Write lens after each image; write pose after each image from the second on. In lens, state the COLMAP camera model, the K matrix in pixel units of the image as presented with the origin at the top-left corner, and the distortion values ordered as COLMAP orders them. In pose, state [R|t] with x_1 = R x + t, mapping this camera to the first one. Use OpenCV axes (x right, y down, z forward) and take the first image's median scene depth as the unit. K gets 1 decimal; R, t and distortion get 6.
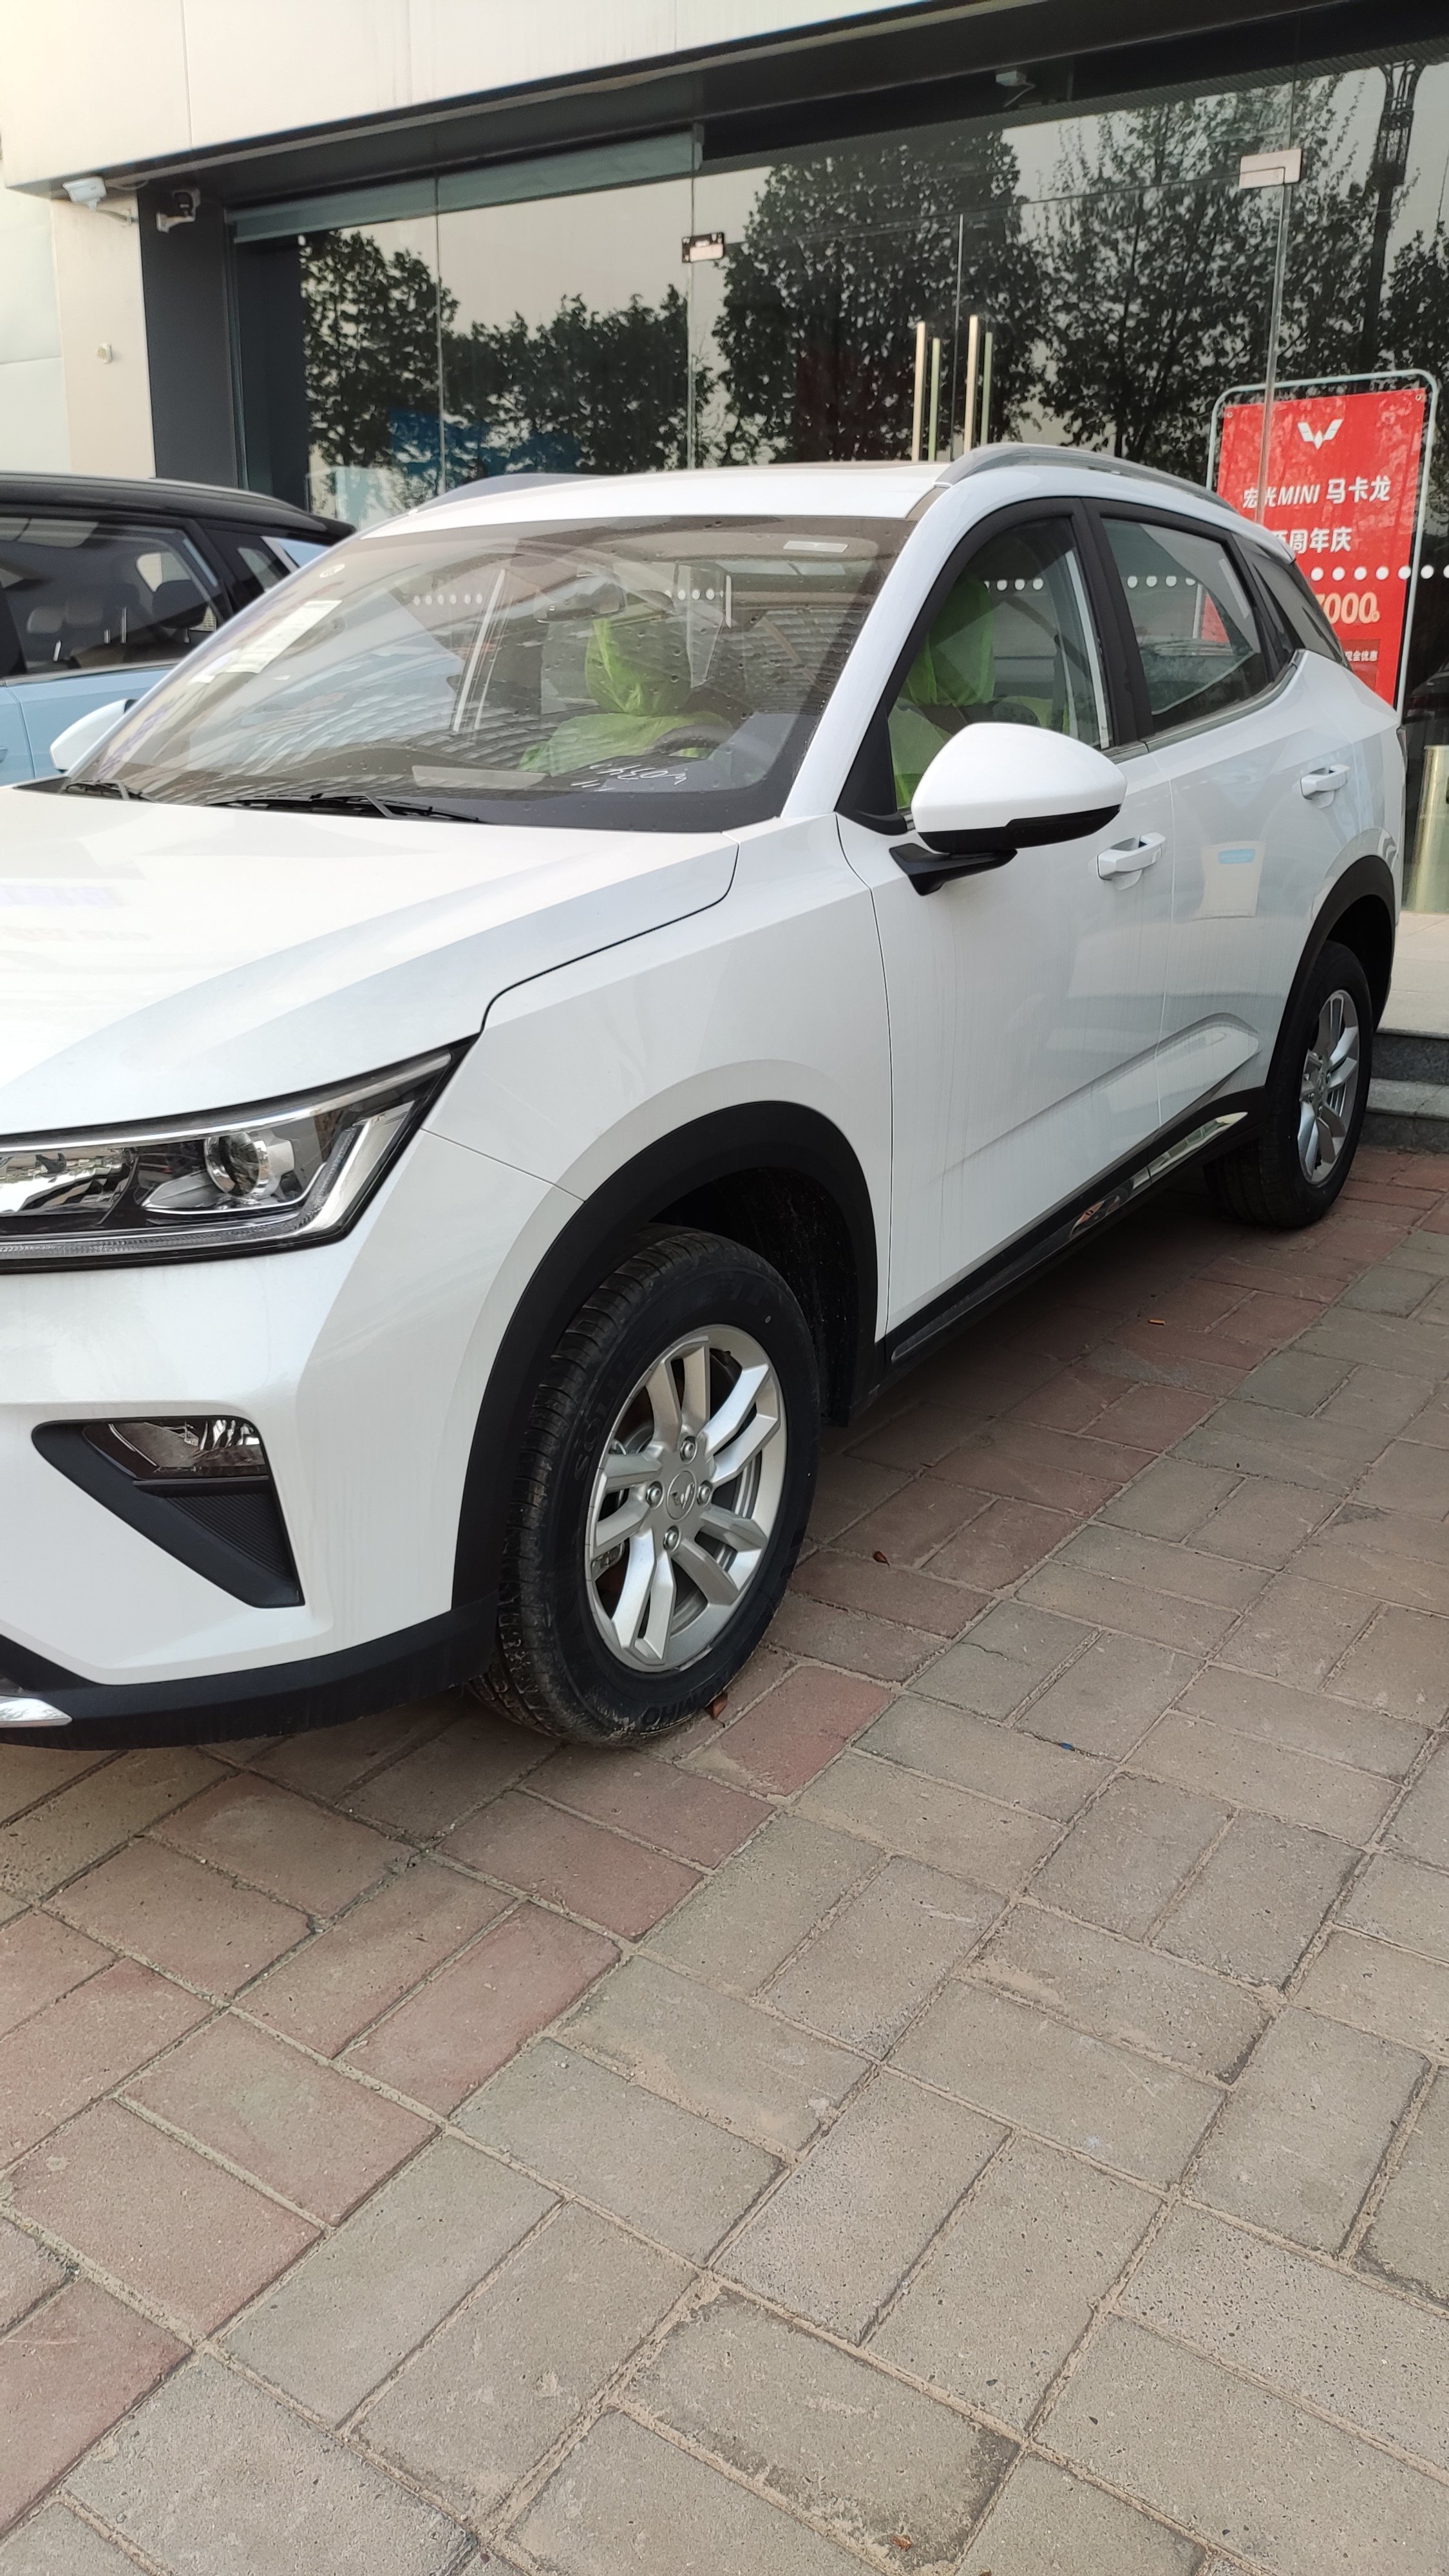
lens RADIAL K [[1951.0, 0, 723.7], [0, 1951.0, 1248.3], [0, 0, 1]] dist [0.062018, -0.066944]
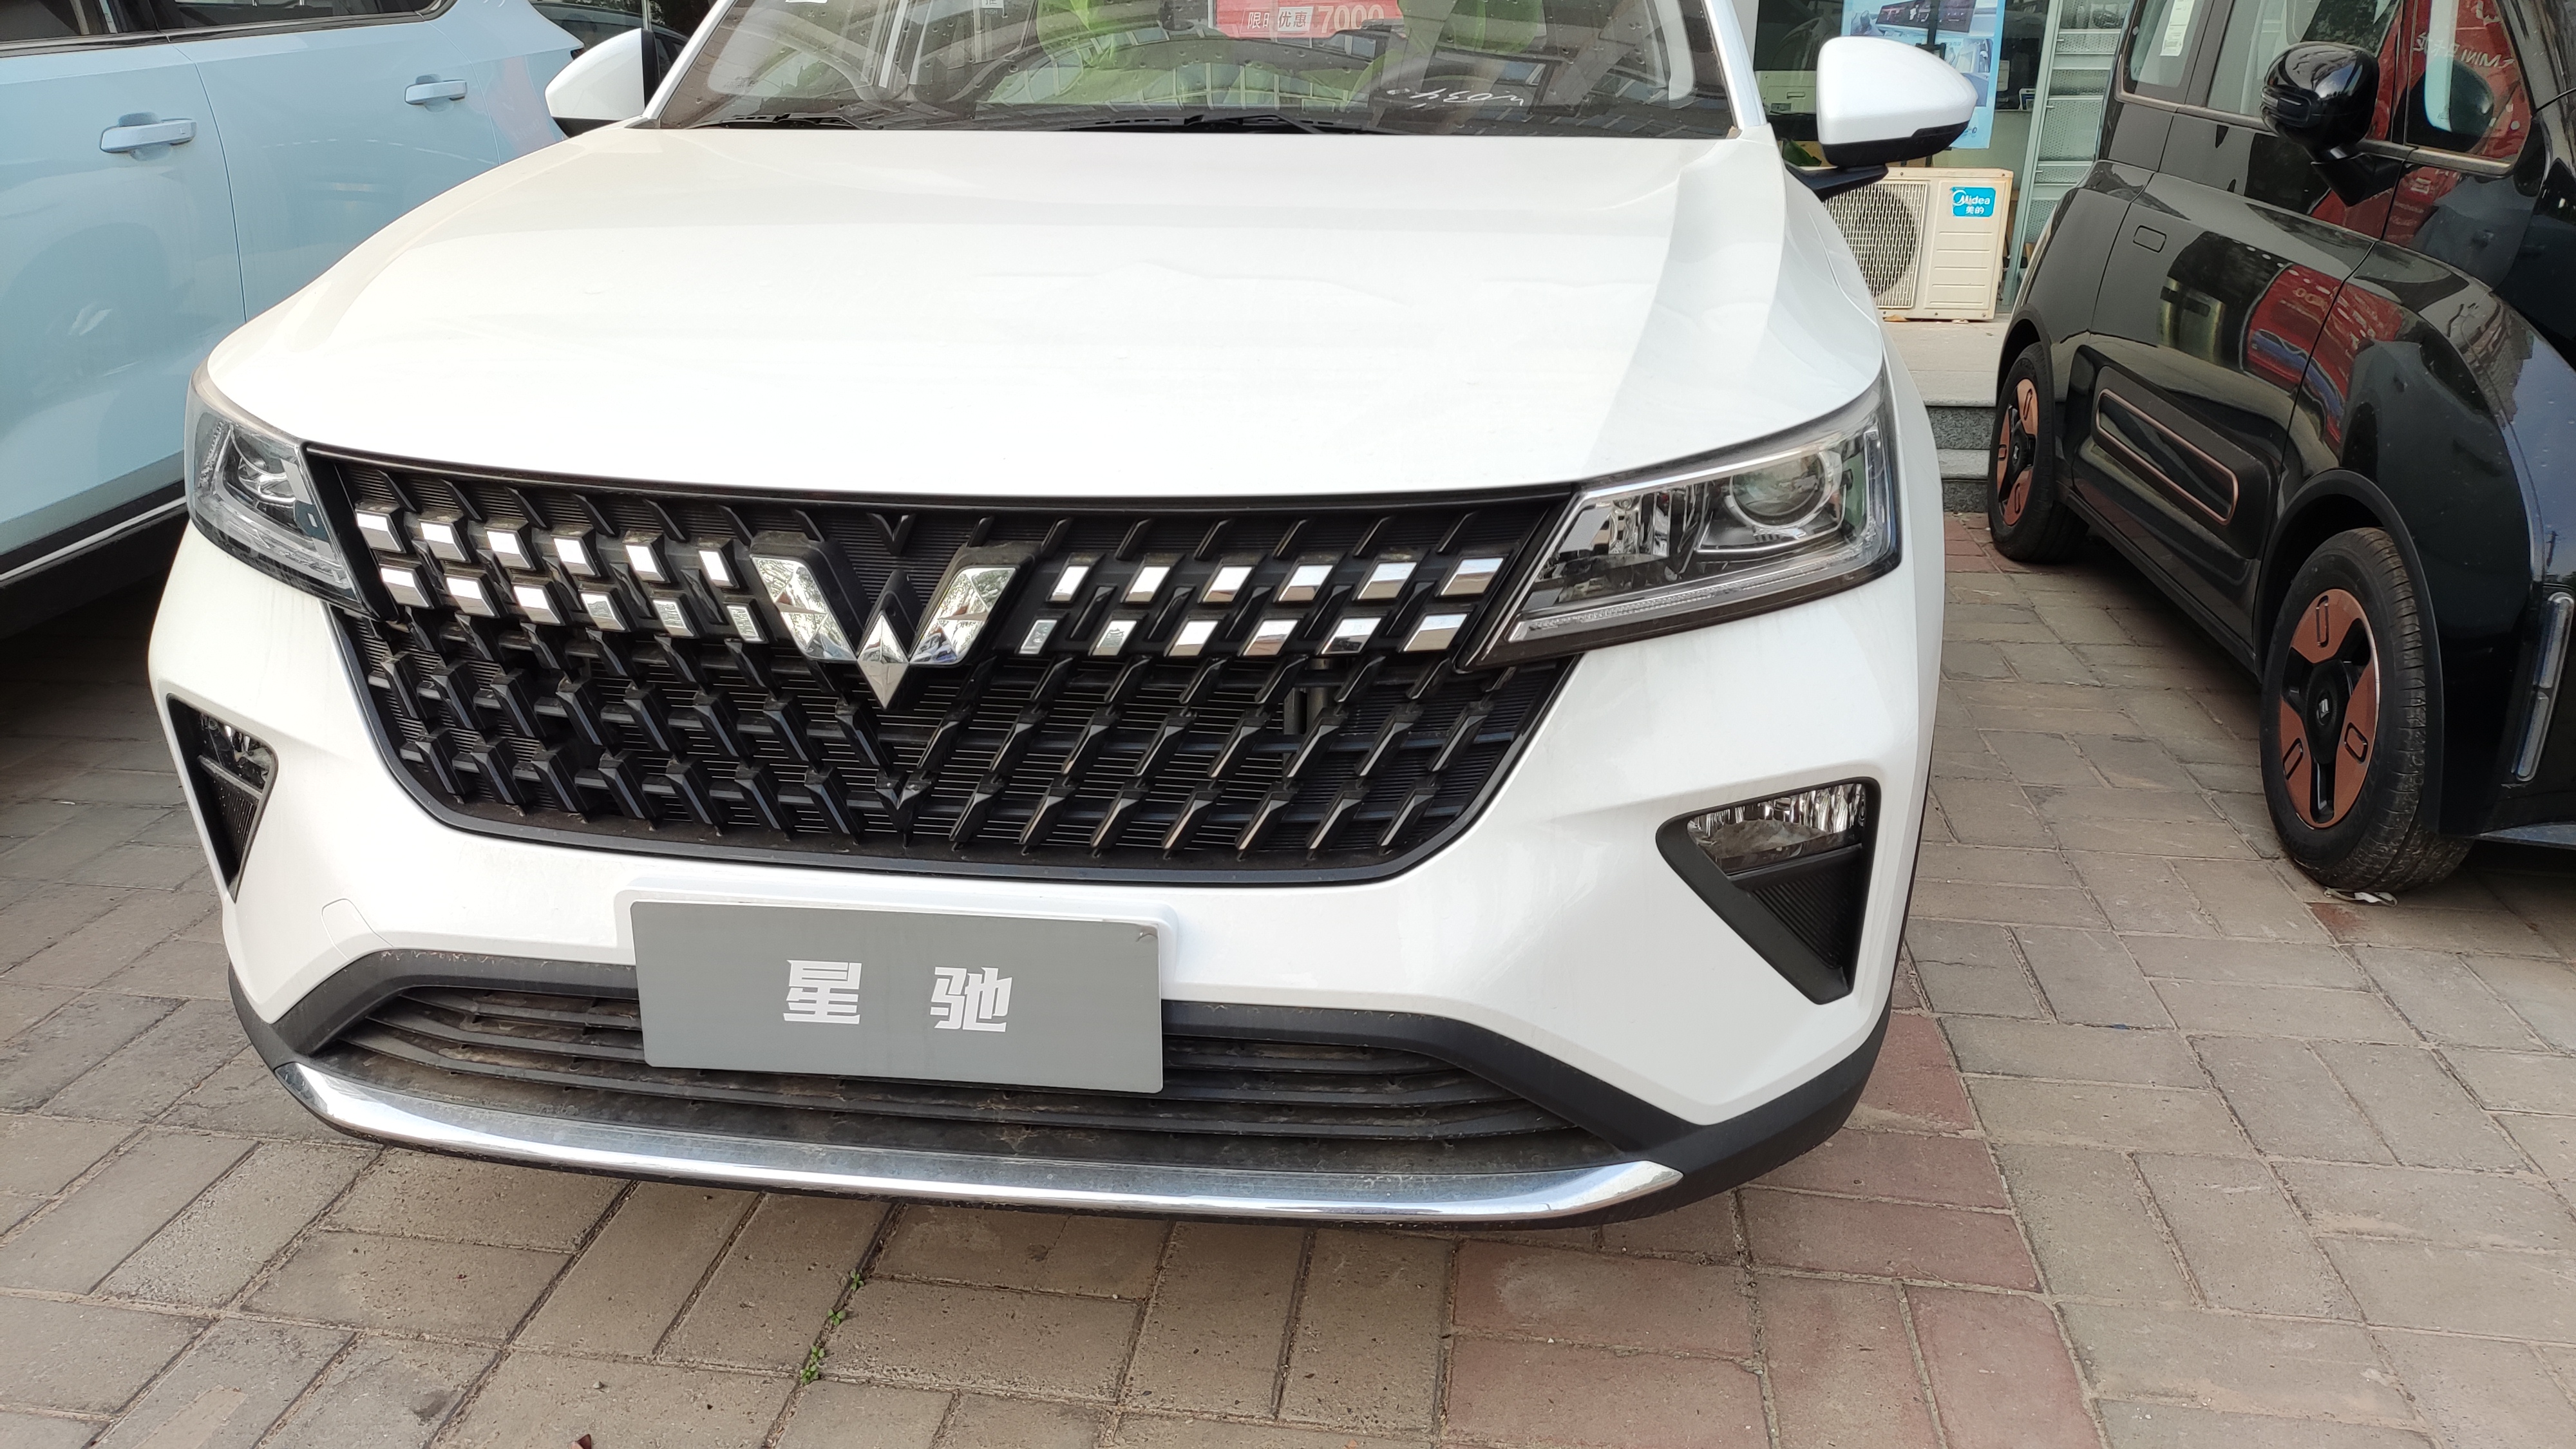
lens RADIAL K [[1951.0, 0, 1278.8], [0, 1951.0, 721.6], [0, 0, 1]] dist [0.062018, -0.066944]
pose [[0.894477, -0.138713, 0.425052, -0.716765], [0.133570, 0.990147, 0.042044, -0.007656], [-0.426696, 0.019167, 0.904192, 0.281895]]
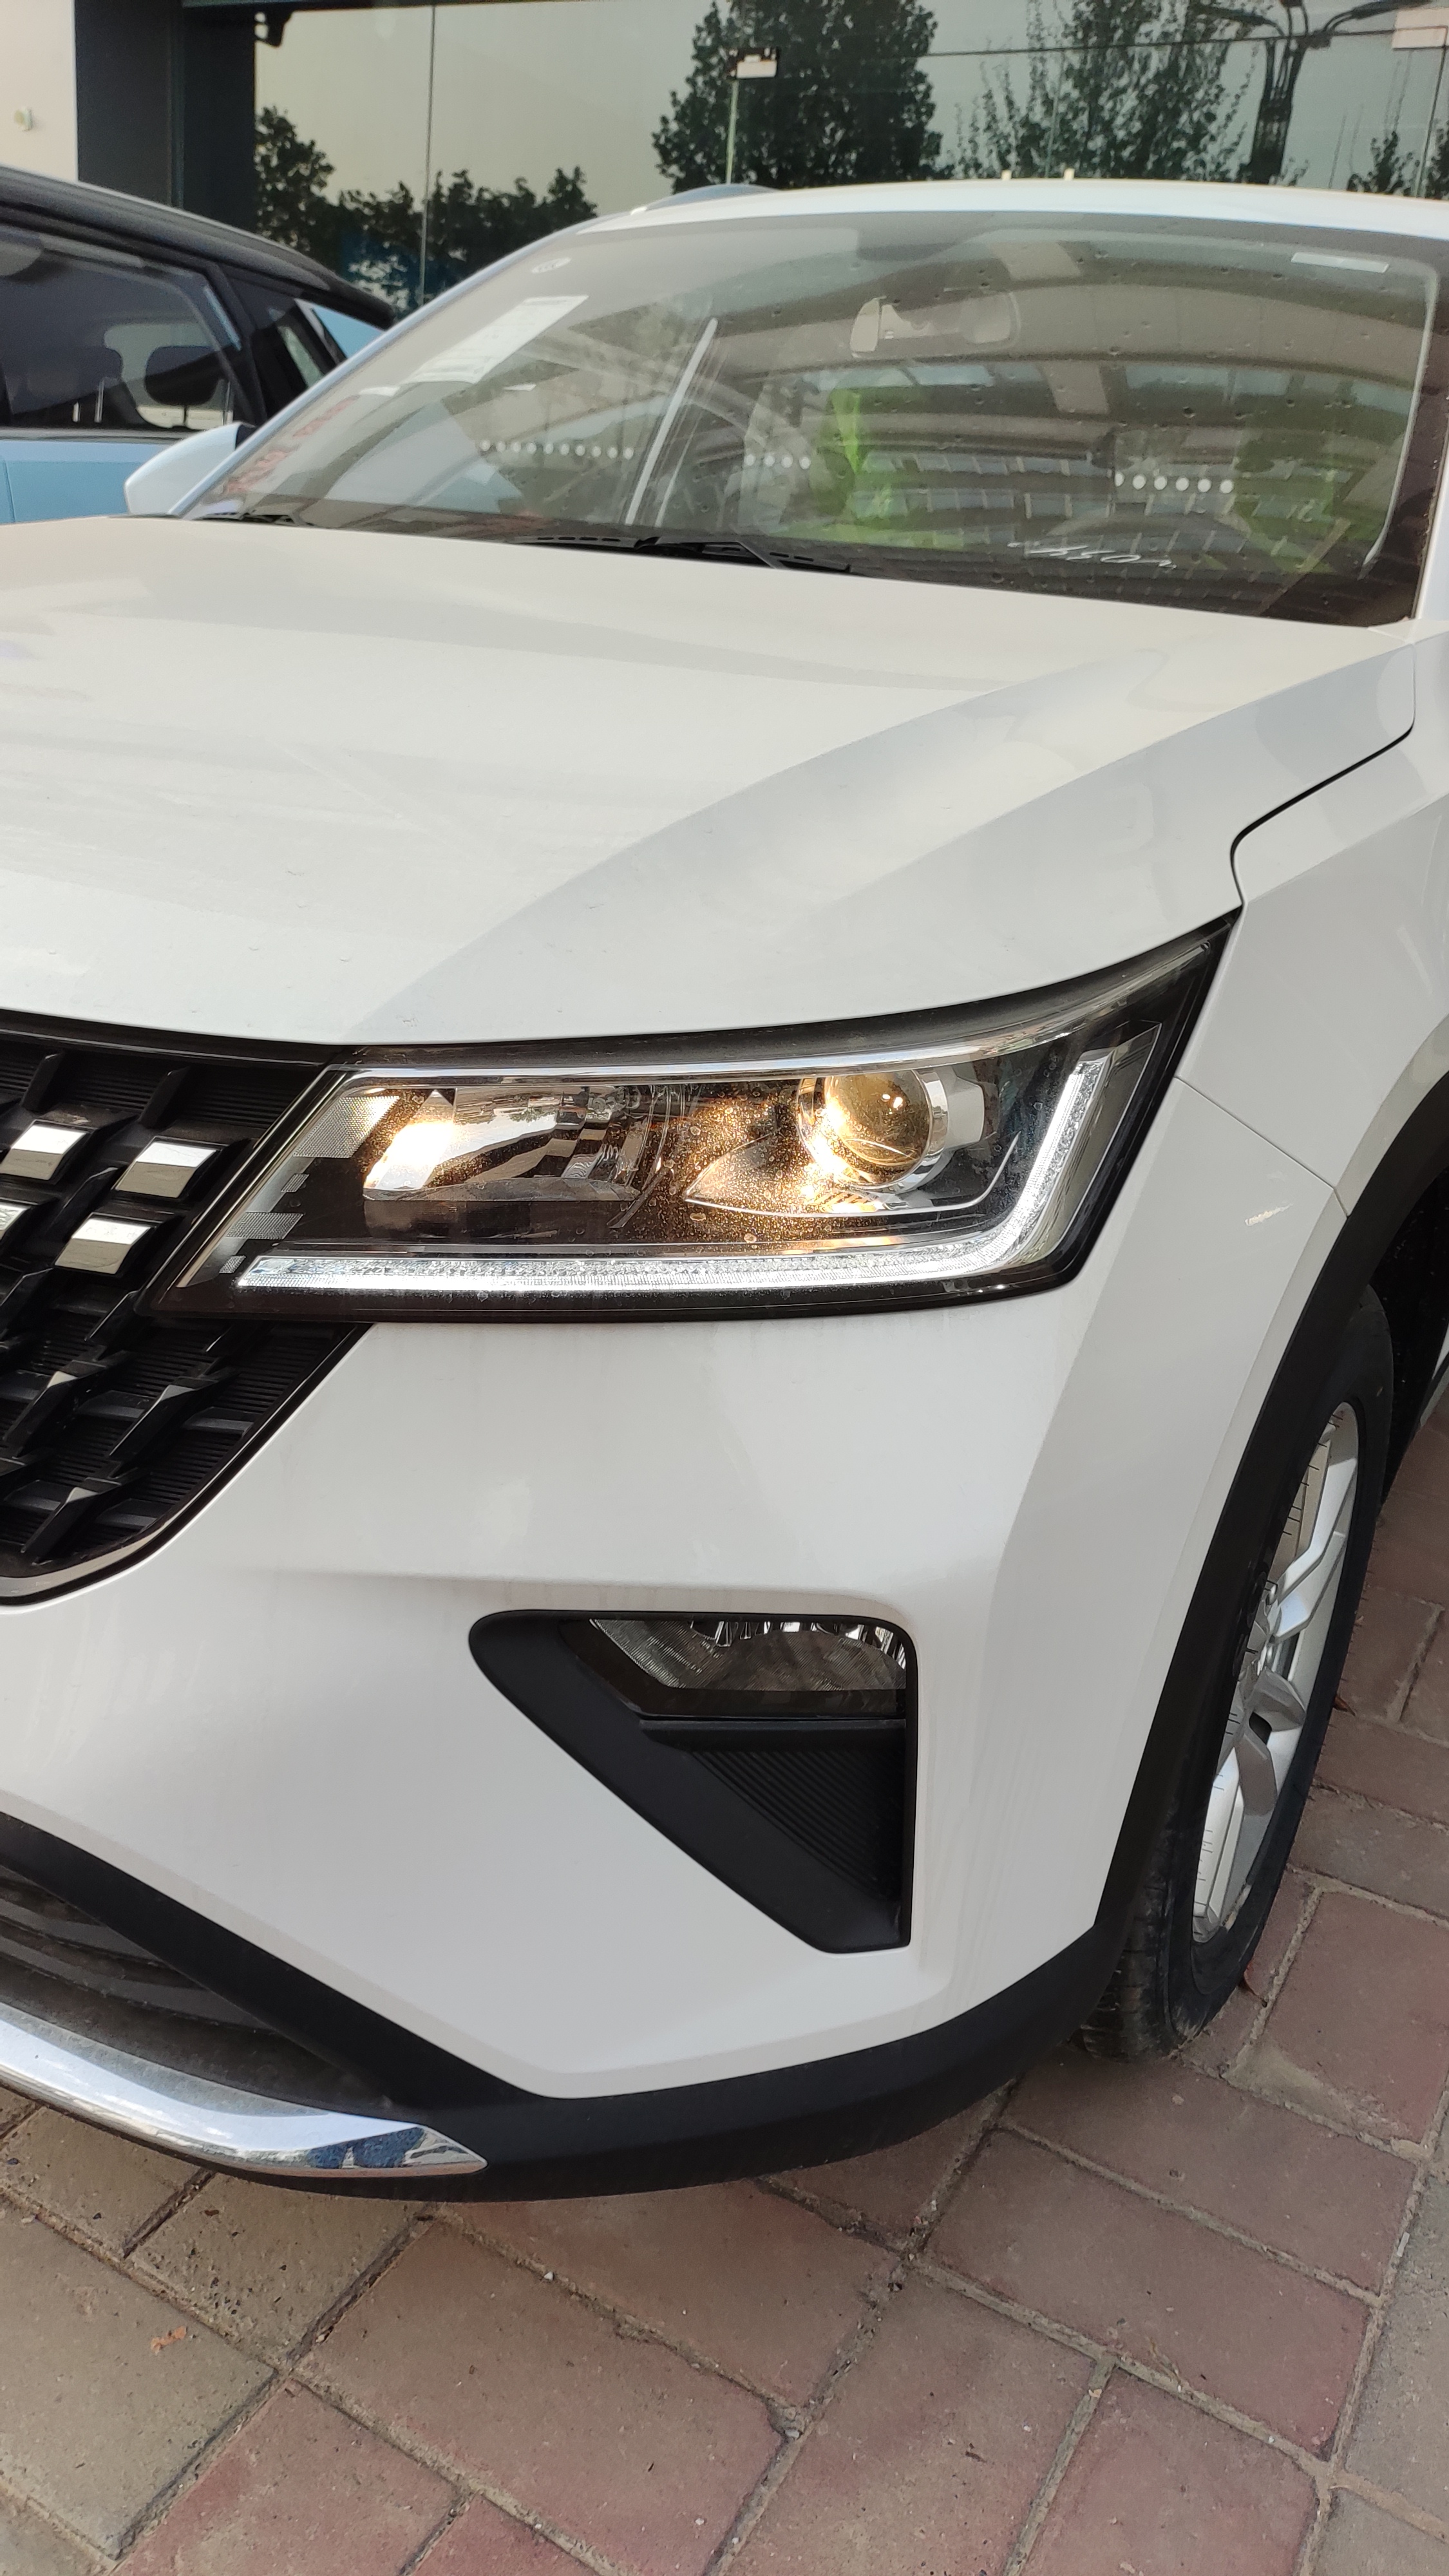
lens RADIAL K [[1951.0, 0, 728.0], [0, 1951.0, 1278.6], [0, 0, 1]] dist [0.062018, -0.066944]
pose [[0.993682, 0.047131, 0.101861, -0.294870], [-0.051468, 0.997858, 0.040381, -0.019273], [-0.099740, -0.045368, 0.993979, 0.423179]]
